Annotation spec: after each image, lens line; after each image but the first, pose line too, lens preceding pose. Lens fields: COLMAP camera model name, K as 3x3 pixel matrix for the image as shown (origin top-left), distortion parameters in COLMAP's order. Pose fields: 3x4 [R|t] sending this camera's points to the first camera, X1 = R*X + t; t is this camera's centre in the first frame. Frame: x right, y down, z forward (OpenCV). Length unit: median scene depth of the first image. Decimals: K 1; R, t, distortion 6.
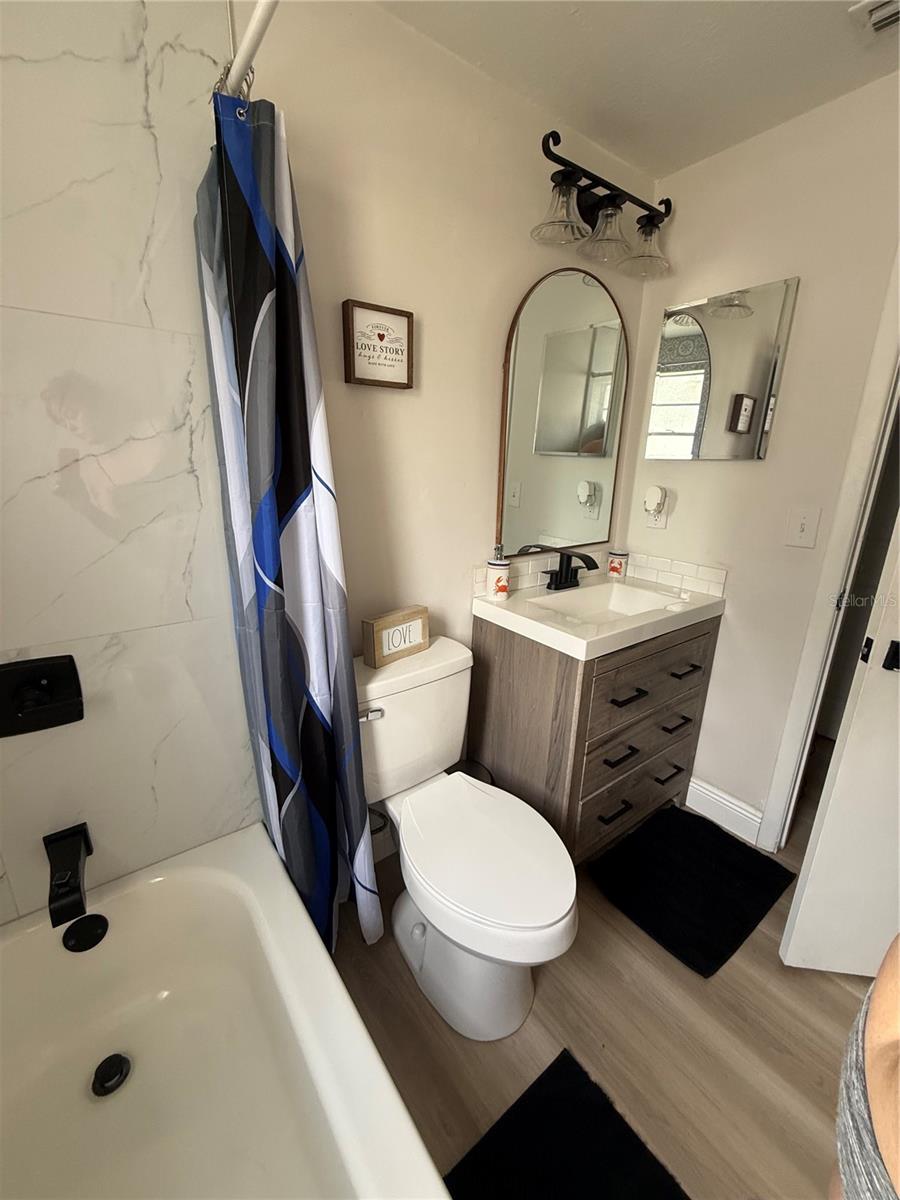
lens RADIAL K [[477.3, 0, 450.0], [0, 477.3, 600.0], [0, 0, 1]] dist [-0.000673, -0.000953]
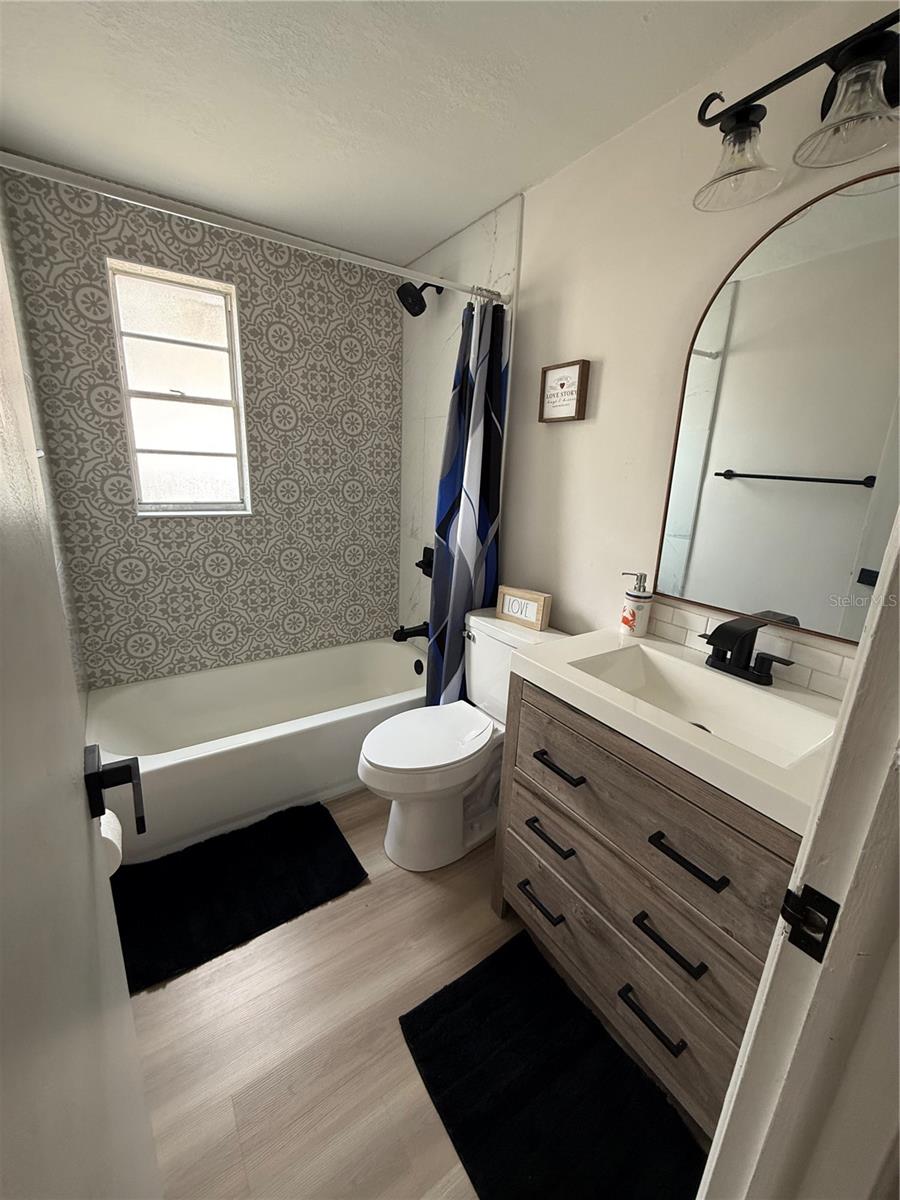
lens RADIAL K [[477.3, 0, 450.0], [0, 477.3, 600.0], [0, 0, 1]] dist [-0.000673, -0.000953]
pose [[-0.049629, 0.247069, -0.967726, 1.291825], [-0.325149, 0.912141, 0.249552, -0.229302], [0.944360, 0.327040, 0.035065, 0.836191]]
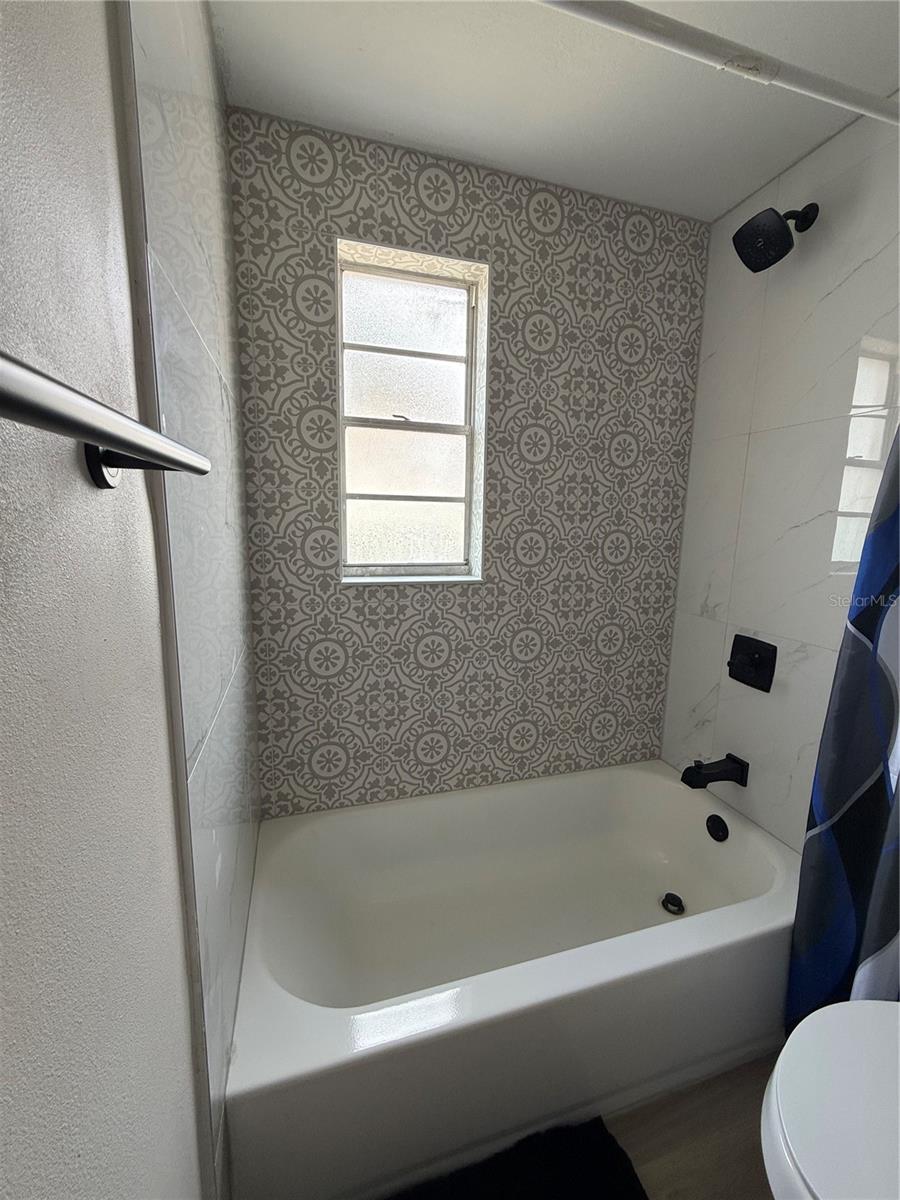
lens RADIAL K [[477.3, 0, 450.0], [0, 477.3, 600.0], [0, 0, 1]] dist [-0.000673, -0.000953]
pose [[-0.349029, 0.131547, -0.927833, 0.701581], [-0.290066, 0.926308, 0.240447, -0.060638], [0.891089, 0.353055, -0.285152, 0.381804]]
